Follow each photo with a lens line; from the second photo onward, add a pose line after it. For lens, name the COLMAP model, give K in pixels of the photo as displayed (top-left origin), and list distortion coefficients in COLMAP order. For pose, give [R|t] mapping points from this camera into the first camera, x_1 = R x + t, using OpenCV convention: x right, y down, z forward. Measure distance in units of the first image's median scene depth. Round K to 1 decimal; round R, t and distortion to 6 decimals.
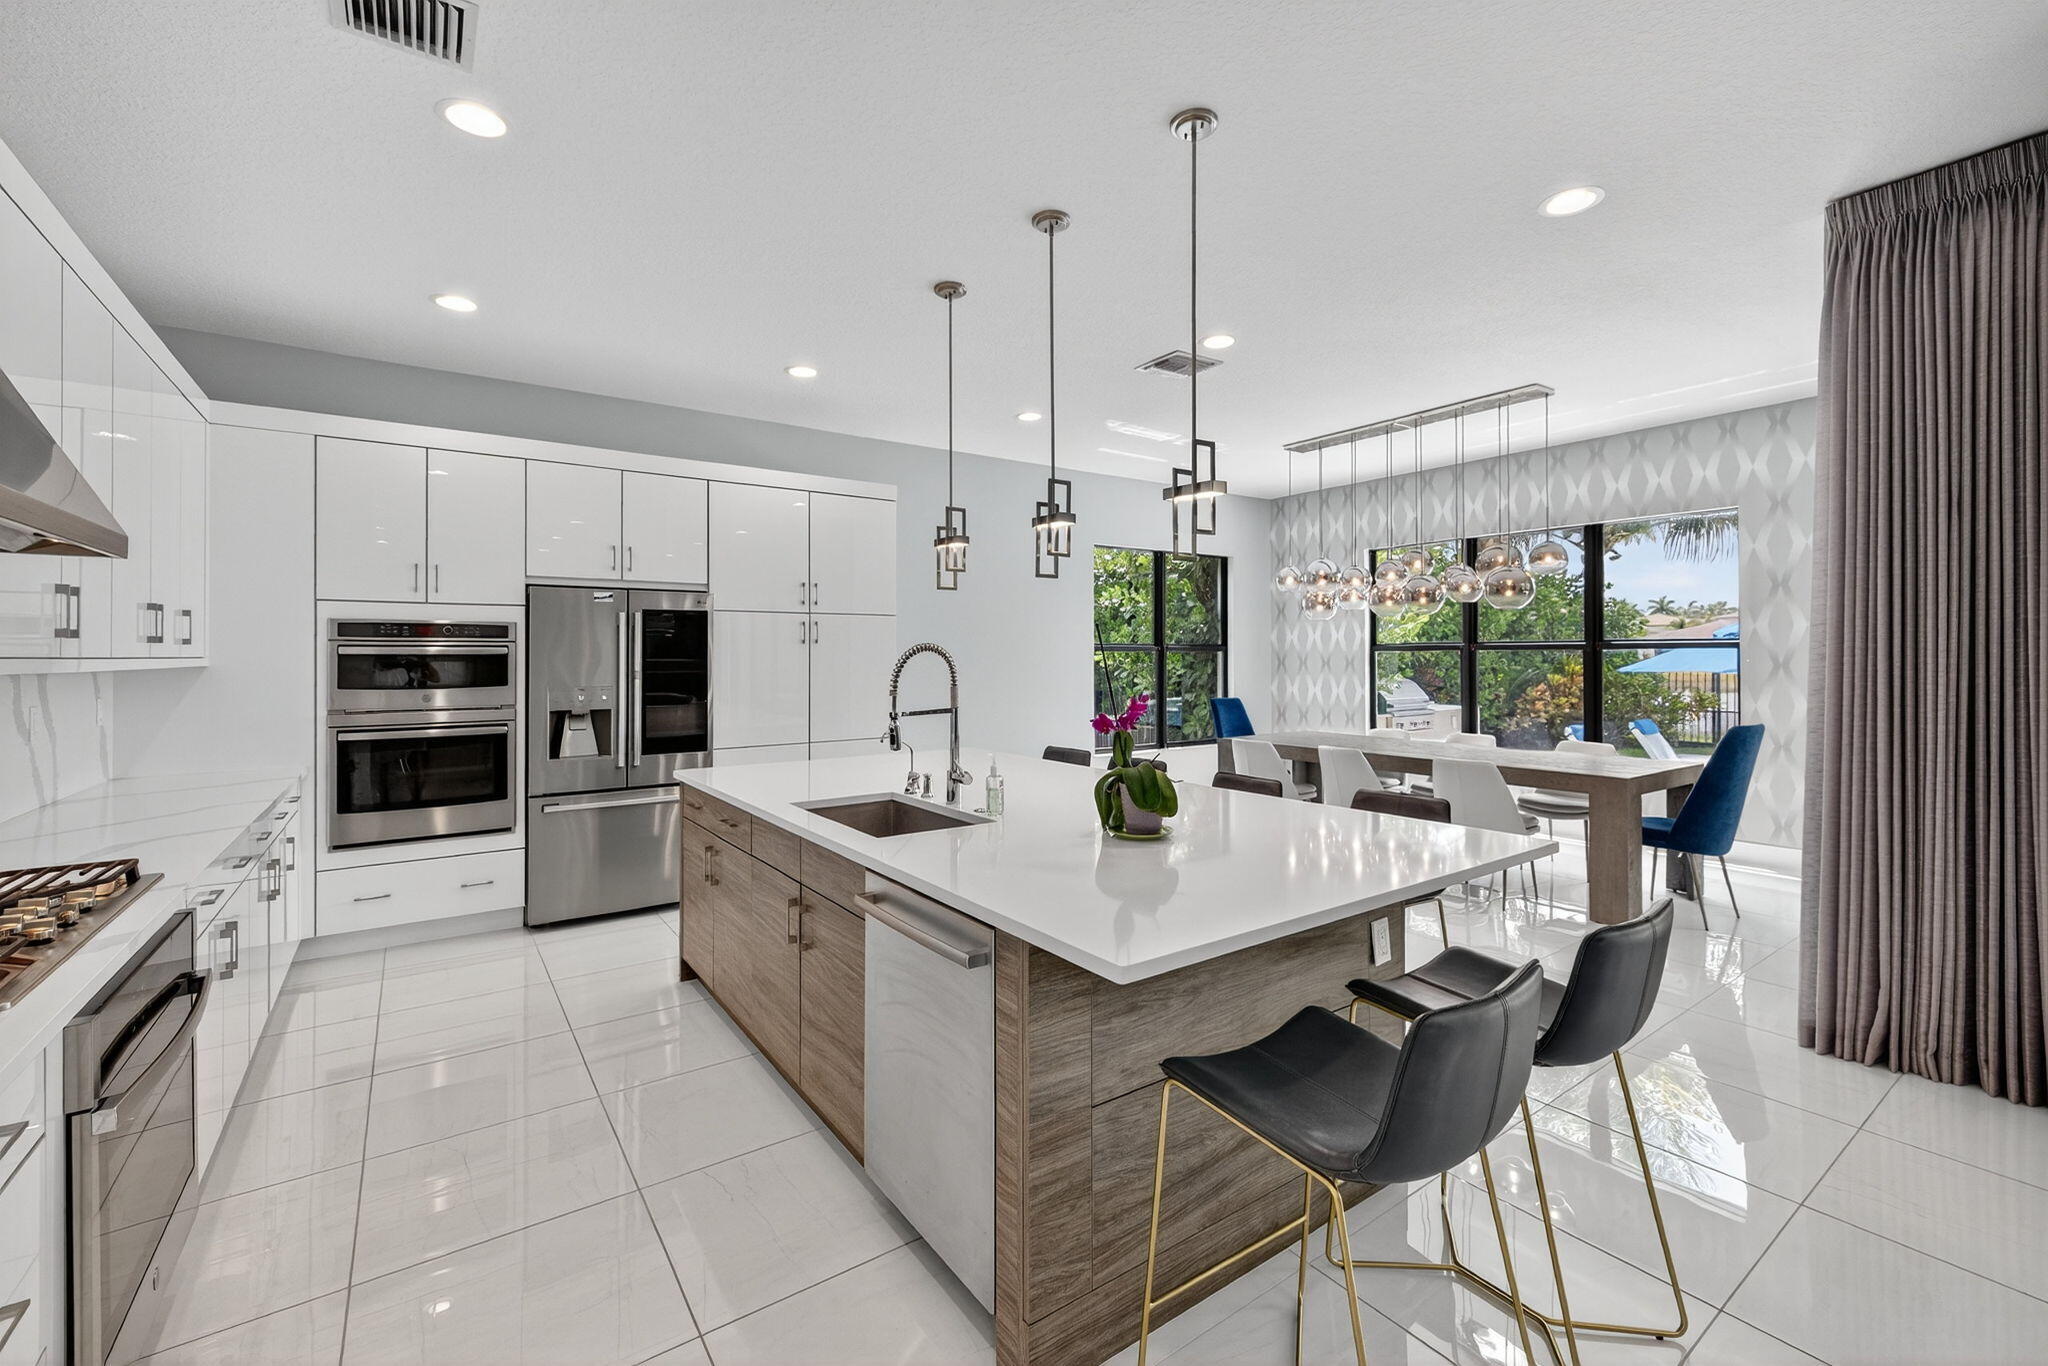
lens RADIAL K [[852.8, 0, 1021.0], [0, 852.8, 665.2], [0, 0, 1]] dist [0.006777, -0.001619]
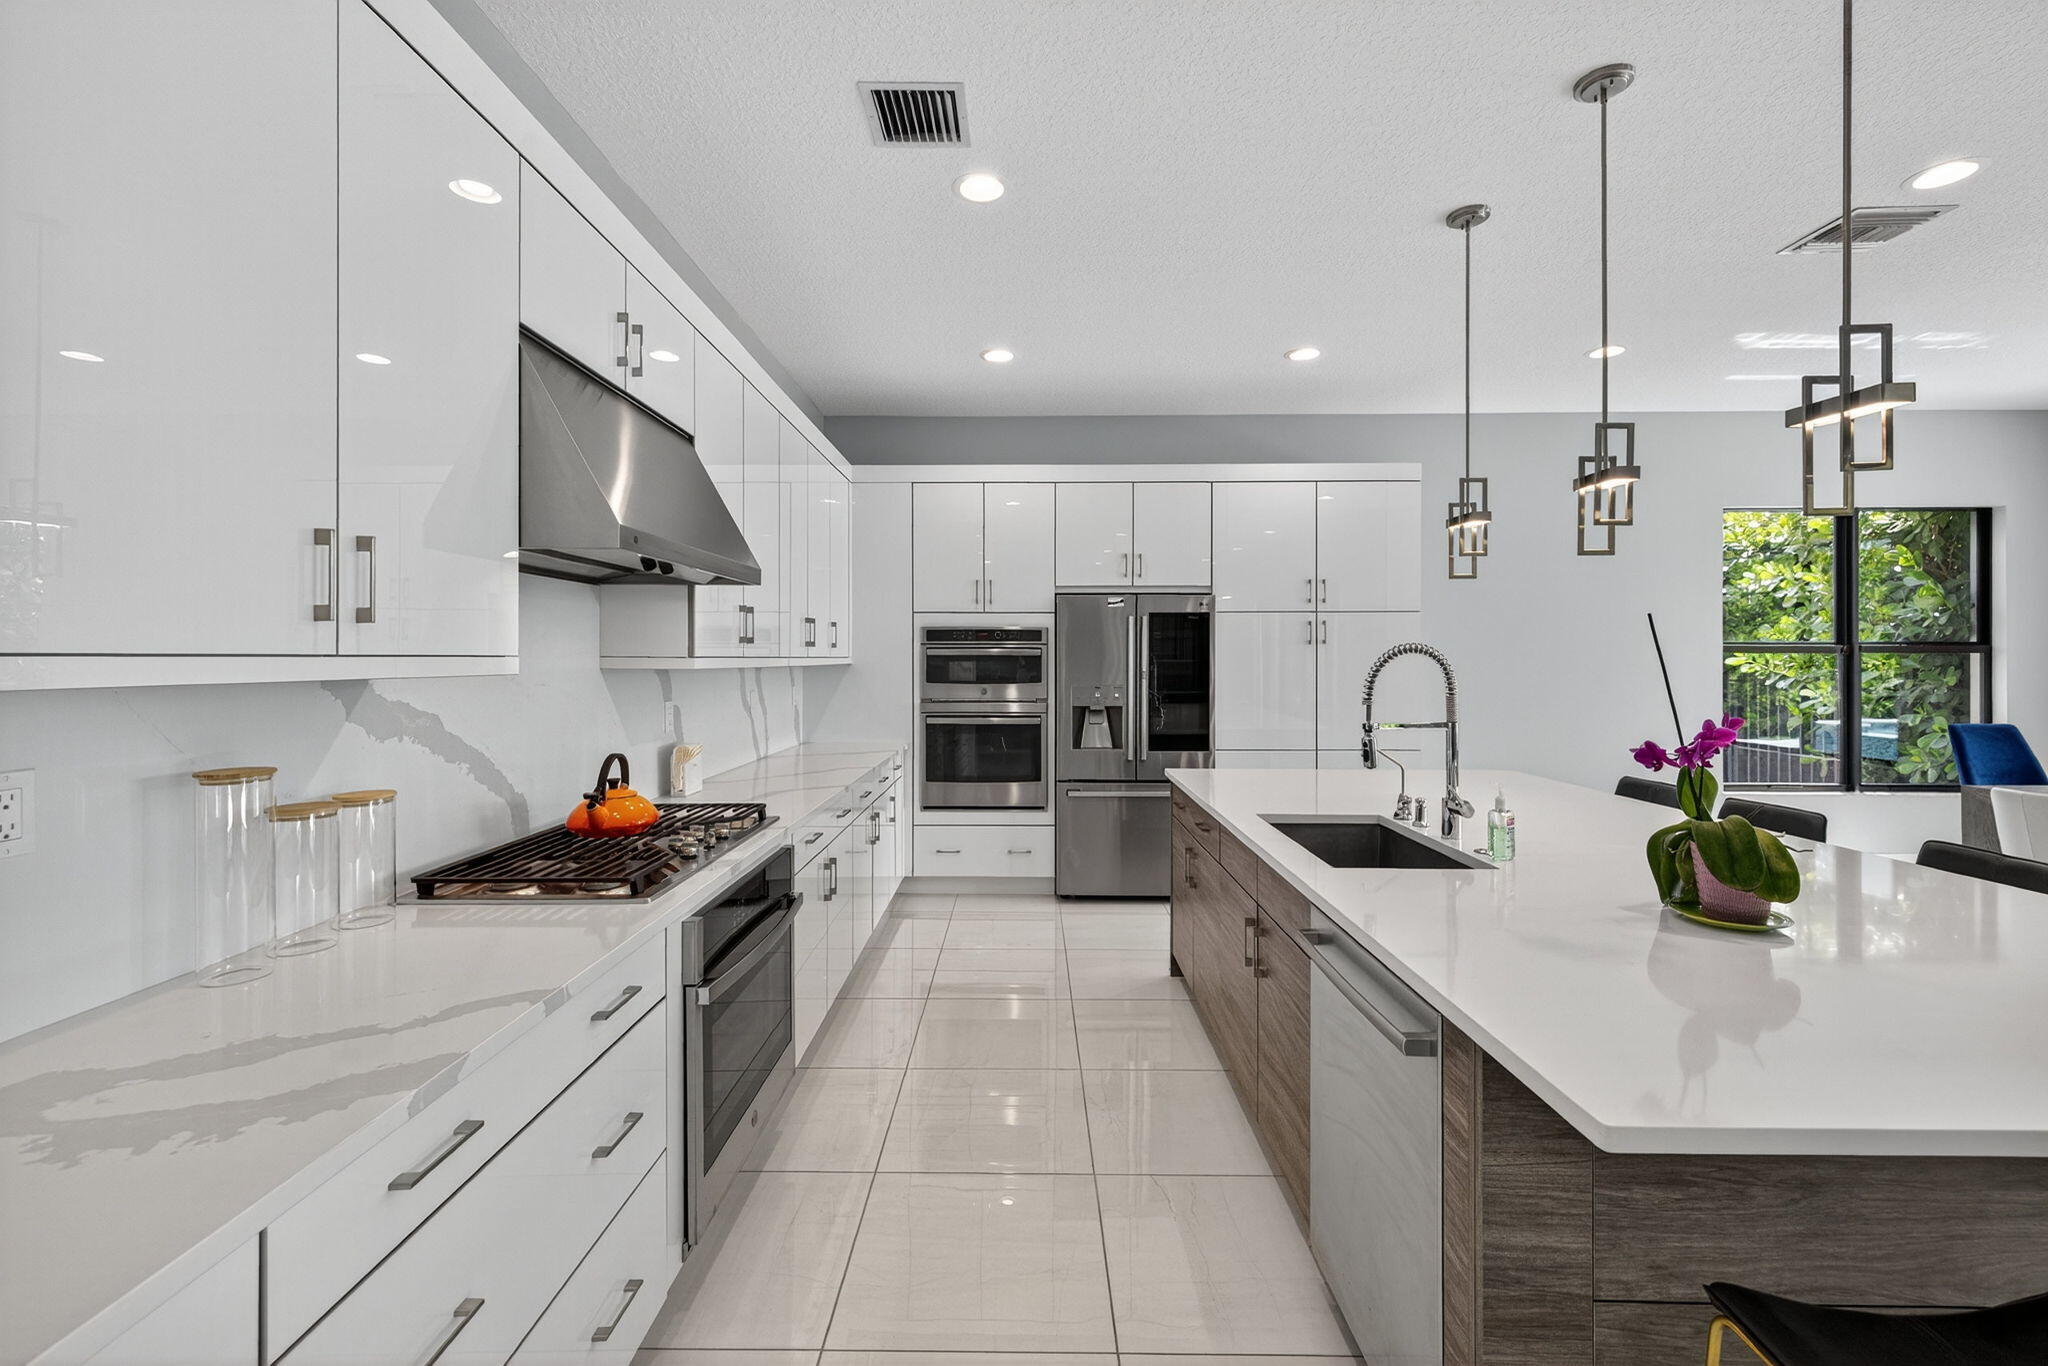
lens RADIAL K [[852.8, 0, 1021.1], [0, 852.8, 663.3], [0, 0, 1]] dist [0.006777, -0.001619]
pose [[0.810640, 0.007777, -0.585493, 0.061776], [-0.009619, 0.999954, -0.000036, -0.001771], [0.585465, 0.005662, 0.810678, 0.083126]]
